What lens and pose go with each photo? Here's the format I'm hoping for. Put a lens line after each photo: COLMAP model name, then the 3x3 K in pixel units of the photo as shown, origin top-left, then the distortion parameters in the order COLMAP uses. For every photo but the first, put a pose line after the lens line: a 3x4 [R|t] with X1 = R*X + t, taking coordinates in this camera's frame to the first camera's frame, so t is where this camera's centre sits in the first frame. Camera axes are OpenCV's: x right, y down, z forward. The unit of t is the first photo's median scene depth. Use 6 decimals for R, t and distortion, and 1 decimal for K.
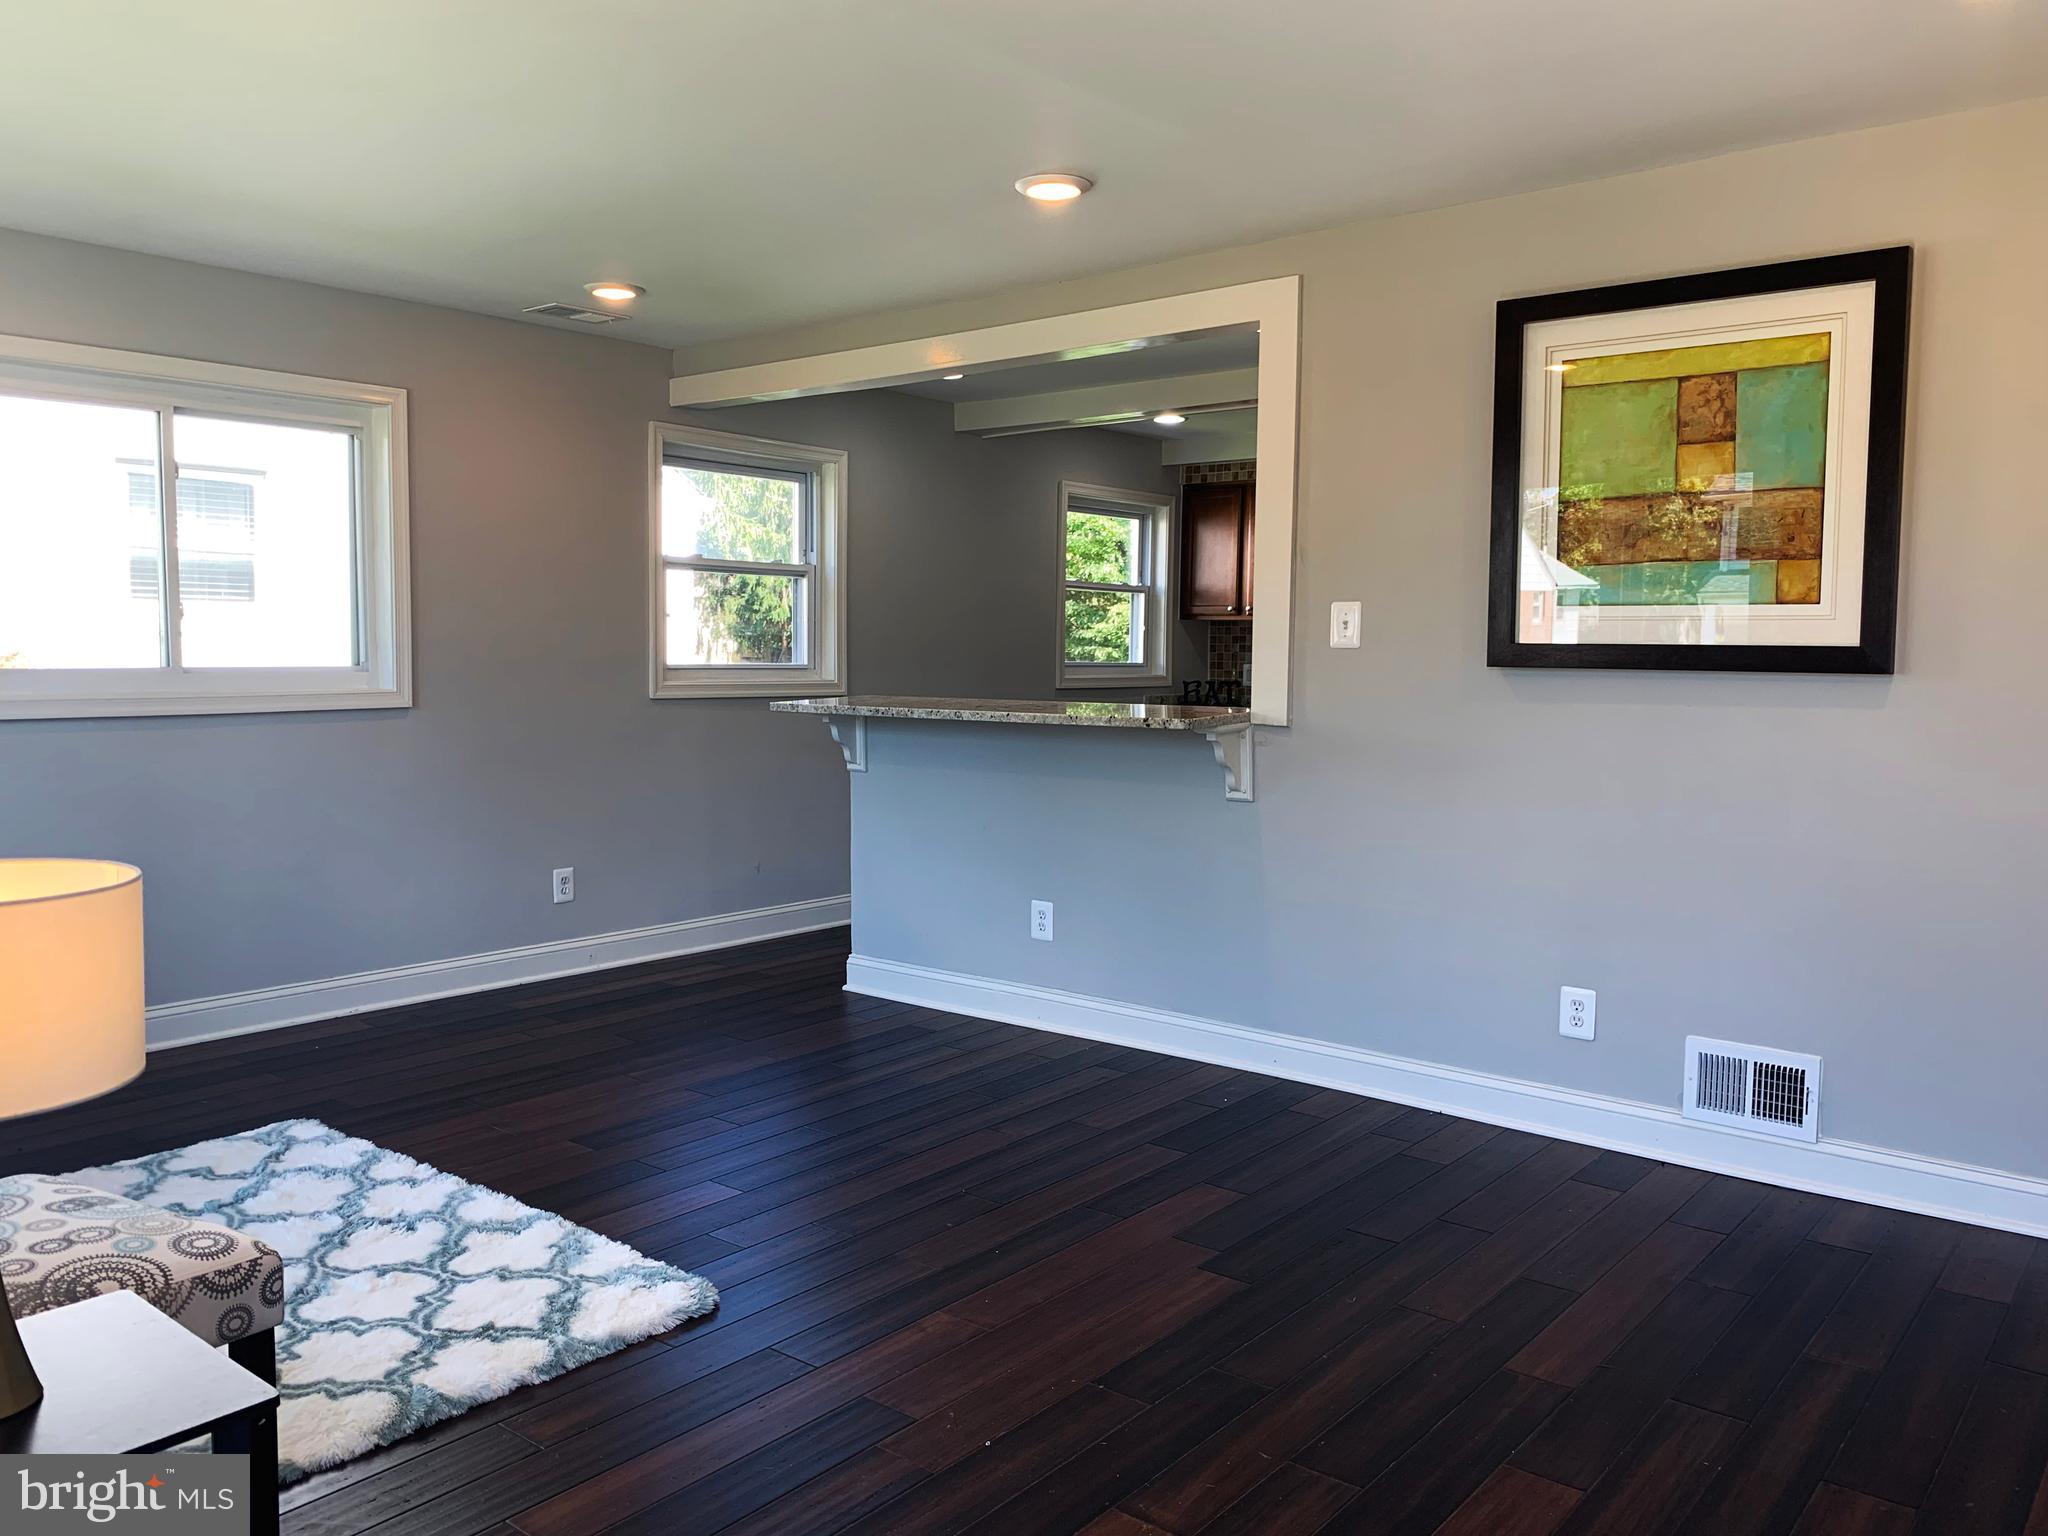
lens RADIAL K [[1562.1, 0, 1023.2], [0, 1562.1, 759.9], [0, 0, 1]] dist [0.035785, -0.024850]
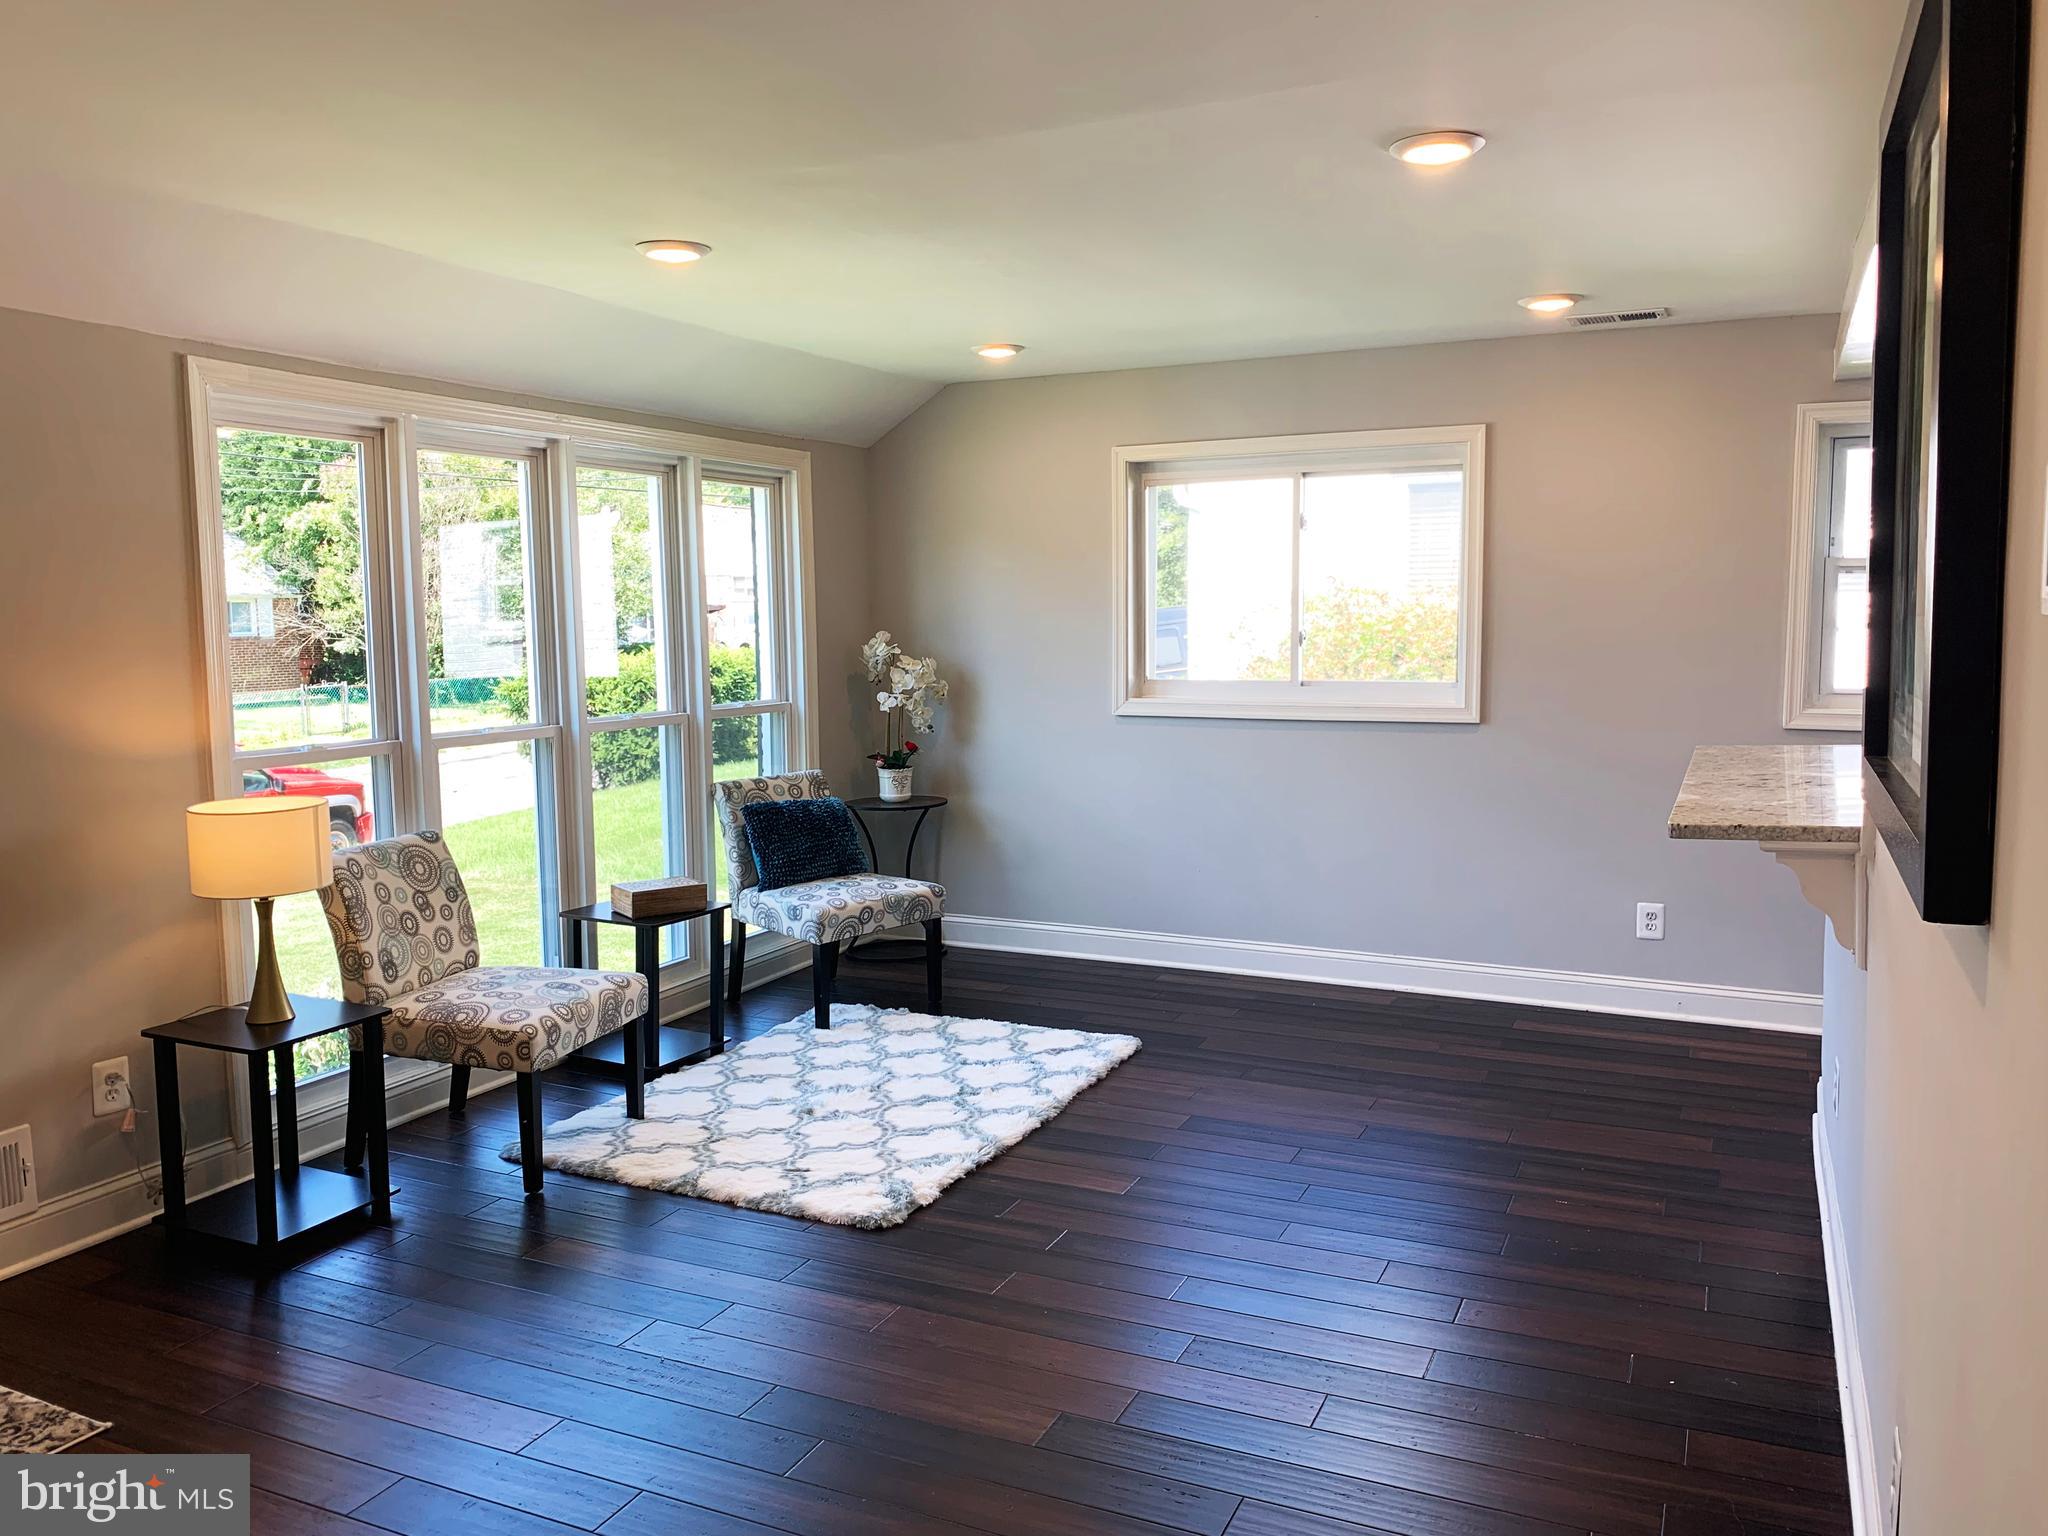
lens RADIAL K [[1562.1, 0, 1027.2], [0, 1562.1, 765.2], [0, 0, 1]] dist [0.035785, -0.024850]
pose [[0.260787, 0.099771, -0.960227, 0.810973], [-0.065329, 0.994189, 0.085557, -0.110713], [0.963183, 0.040419, 0.265789, 0.617425]]
